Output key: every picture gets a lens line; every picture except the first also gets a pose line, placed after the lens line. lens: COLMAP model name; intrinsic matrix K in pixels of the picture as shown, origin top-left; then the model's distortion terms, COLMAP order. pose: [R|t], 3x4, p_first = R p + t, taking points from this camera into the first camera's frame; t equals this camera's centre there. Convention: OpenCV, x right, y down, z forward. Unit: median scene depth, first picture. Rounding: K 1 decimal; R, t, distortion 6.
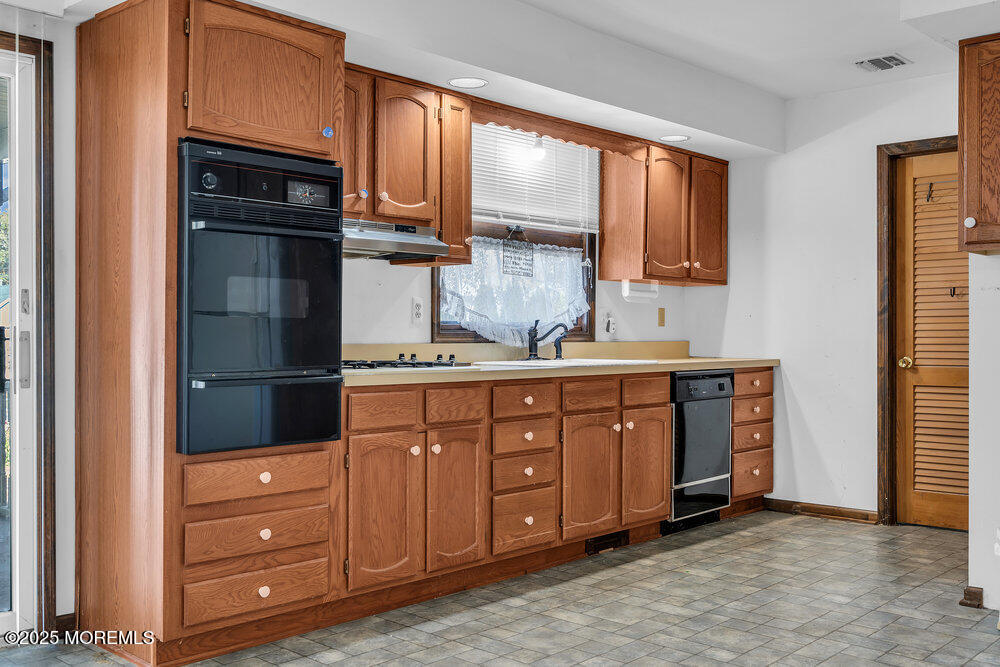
lens RADIAL K [[999.1, 0, 501.1], [0, 999.1, 345.4], [0, 0, 1]] dist [0.013790, 0.005066]
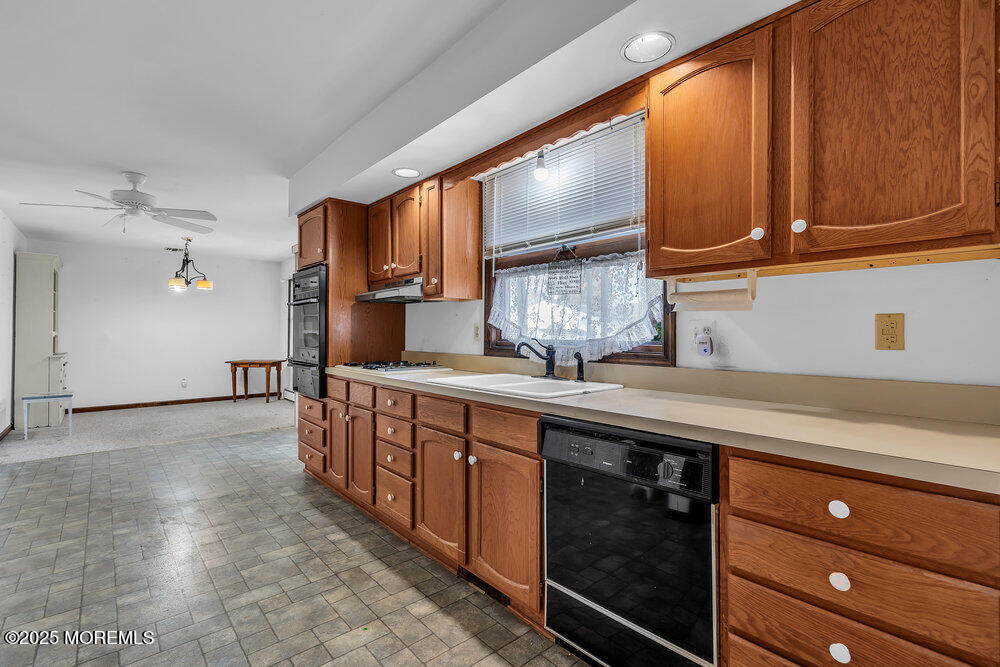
lens RADIAL K [[457.4, 0, 498.0], [0, 457.4, 330.8], [0, 0, 1]] dist [0.002095, 0.000326]
pose [[-0.118301, -0.006425, -0.992957, 0.495785], [-0.009738, 0.999938, -0.005310, -0.030098], [0.992930, 0.009042, -0.118356, 1.003351]]
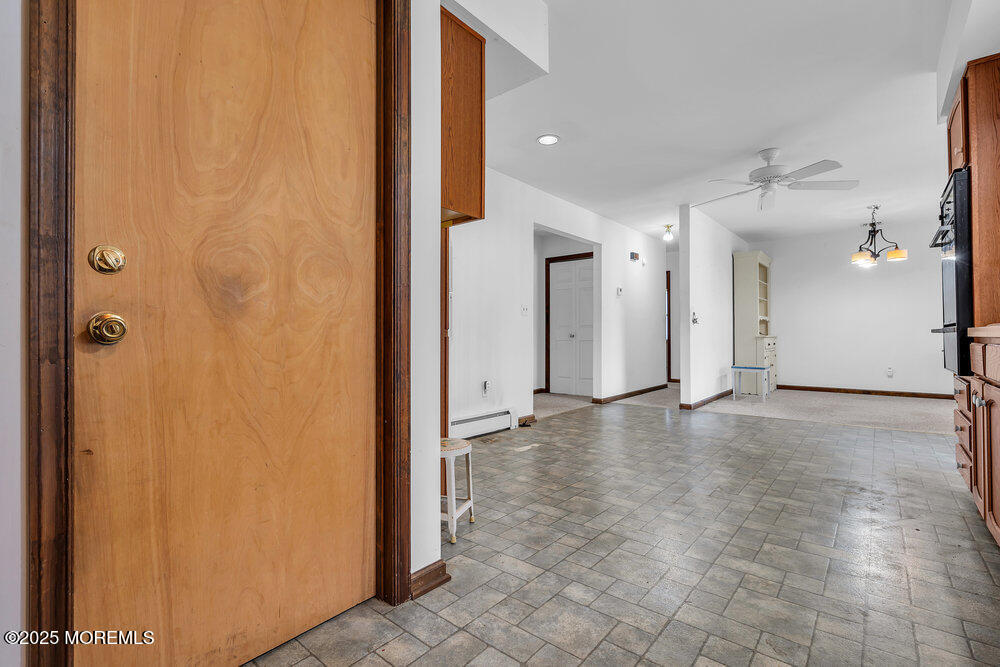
lens RADIAL K [[457.4, 0, 498.0], [0, 457.4, 330.8], [0, 0, 1]] dist [0.002095, 0.000326]
pose [[-0.998862, 0.000478, -0.047701, 0.330062], [0.000616, 0.999996, -0.002877, 0.024019], [0.047699, -0.002903, -0.998858, 1.079553]]
